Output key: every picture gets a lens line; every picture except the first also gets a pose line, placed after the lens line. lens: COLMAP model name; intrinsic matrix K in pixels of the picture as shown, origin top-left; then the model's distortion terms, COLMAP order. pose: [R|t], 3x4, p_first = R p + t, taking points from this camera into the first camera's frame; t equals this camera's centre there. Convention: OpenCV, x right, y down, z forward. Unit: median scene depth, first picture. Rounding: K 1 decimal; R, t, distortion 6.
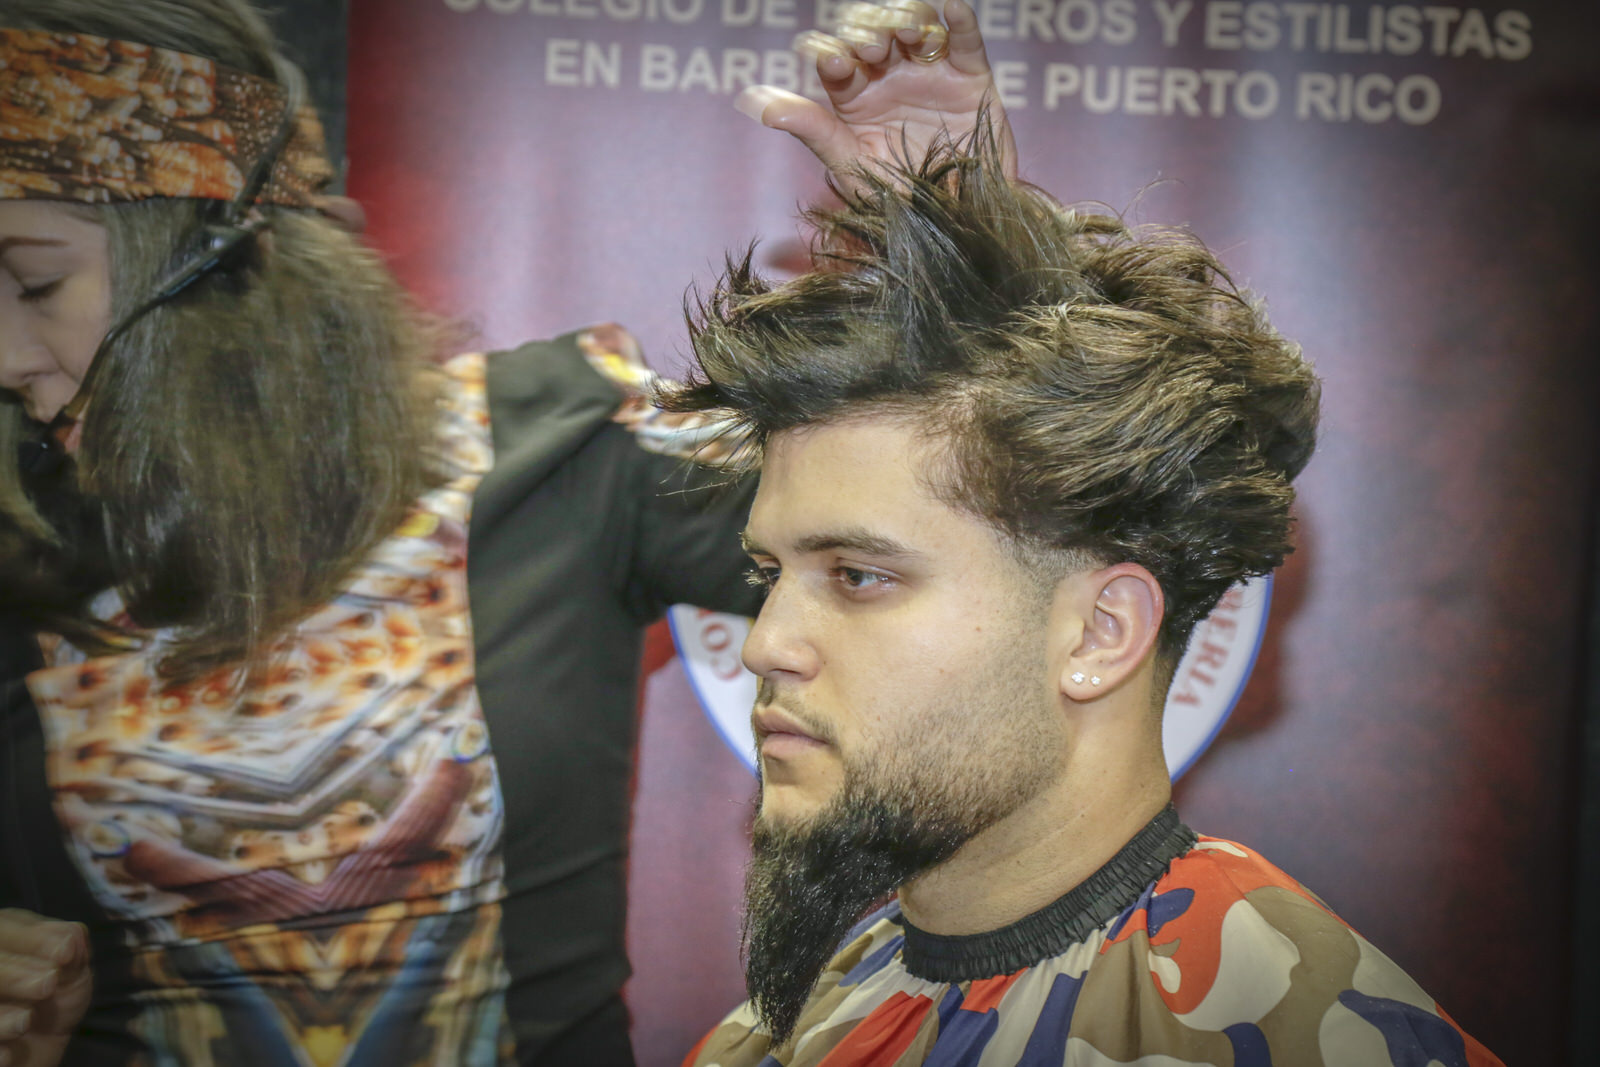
lens RADIAL K [[2863.4, 0, 798.8], [0, 2863.4, 574.2], [0, 0, 1]] dist [0.017732, 4.425848]
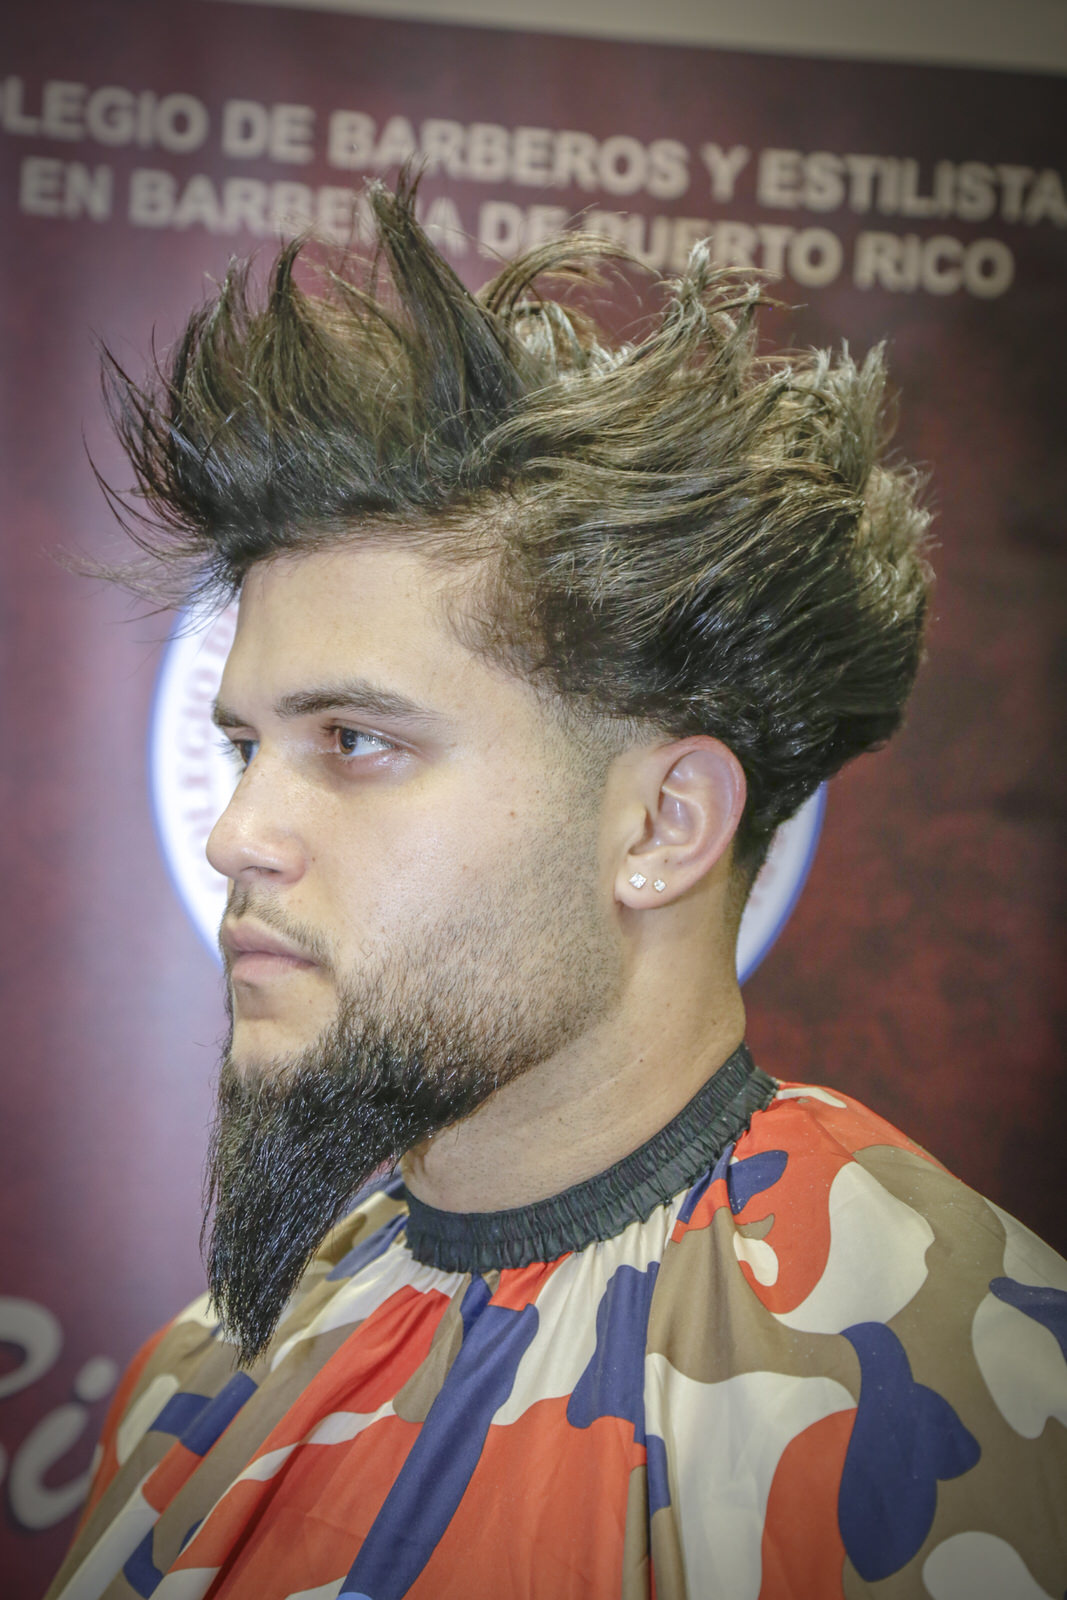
lens RADIAL K [[2665.0, 0, 533.5], [0, 2665.0, 800.0], [0, 0, 1]] dist [0.124655, 0.120057]
pose [[0.996646, 0.008414, 0.081395, 0.009446], [-0.005866, 0.999487, -0.031487, 0.037334], [-0.081619, 0.030904, 0.996184, 0.277600]]
